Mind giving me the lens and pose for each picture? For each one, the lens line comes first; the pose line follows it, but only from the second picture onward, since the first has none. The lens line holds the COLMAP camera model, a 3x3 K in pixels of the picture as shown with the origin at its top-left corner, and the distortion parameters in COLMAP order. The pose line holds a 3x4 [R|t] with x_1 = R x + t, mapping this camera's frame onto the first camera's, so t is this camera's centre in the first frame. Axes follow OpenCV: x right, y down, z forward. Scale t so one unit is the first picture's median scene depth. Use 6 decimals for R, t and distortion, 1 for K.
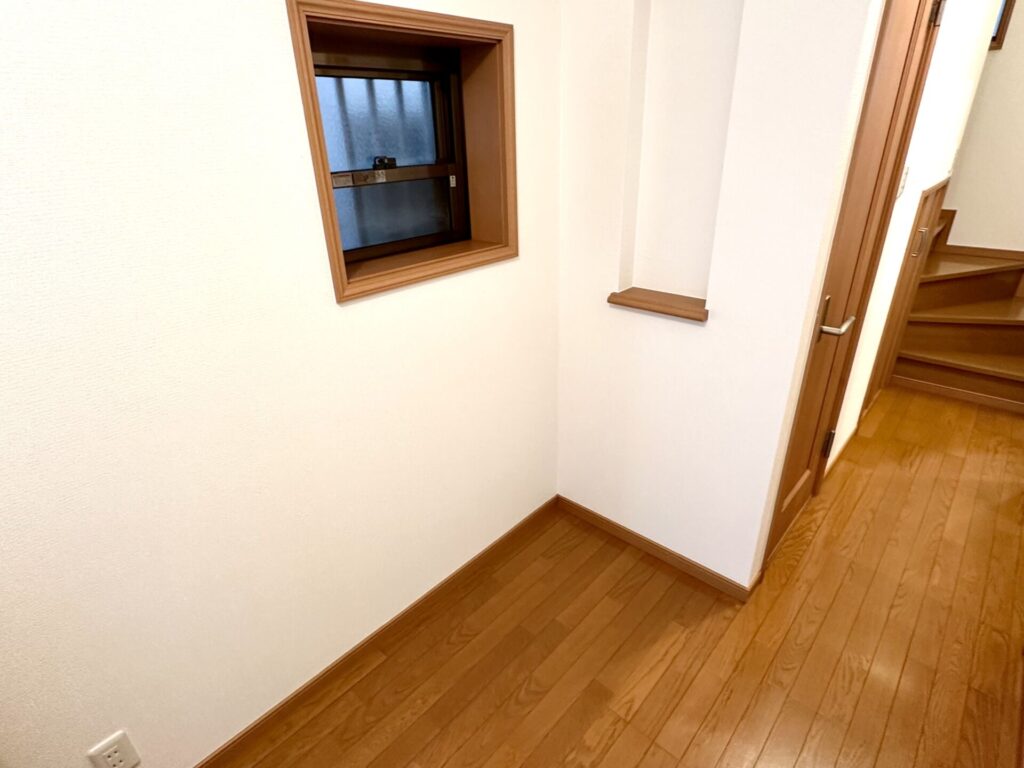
lens RADIAL K [[540.5, 0, 513.3], [0, 540.5, 388.6], [0, 0, 1]] dist [-0.003363, 0.000237]
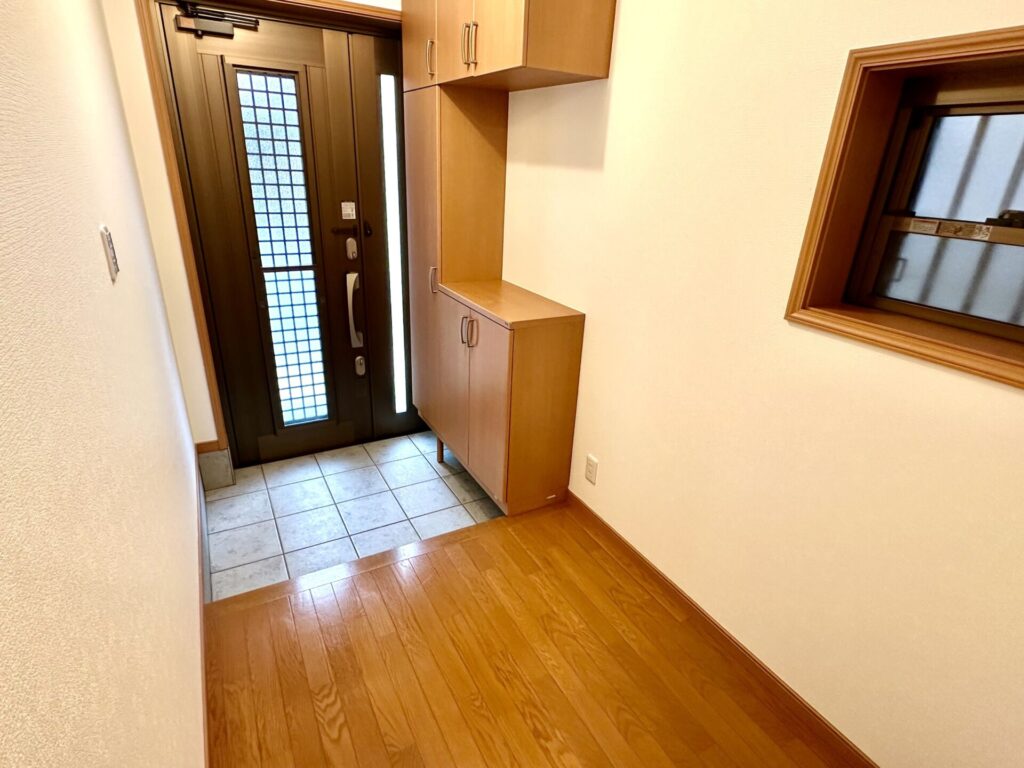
lens RADIAL K [[540.5, 0, 513.3], [0, 540.5, 388.6], [0, 0, 1]] dist [-0.003363, 0.000237]
pose [[-0.315584, 0.385375, -0.867118, 0.720863], [-0.436110, 0.752680, 0.493235, -0.294756], [0.842743, 0.533816, -0.069468, 0.566899]]
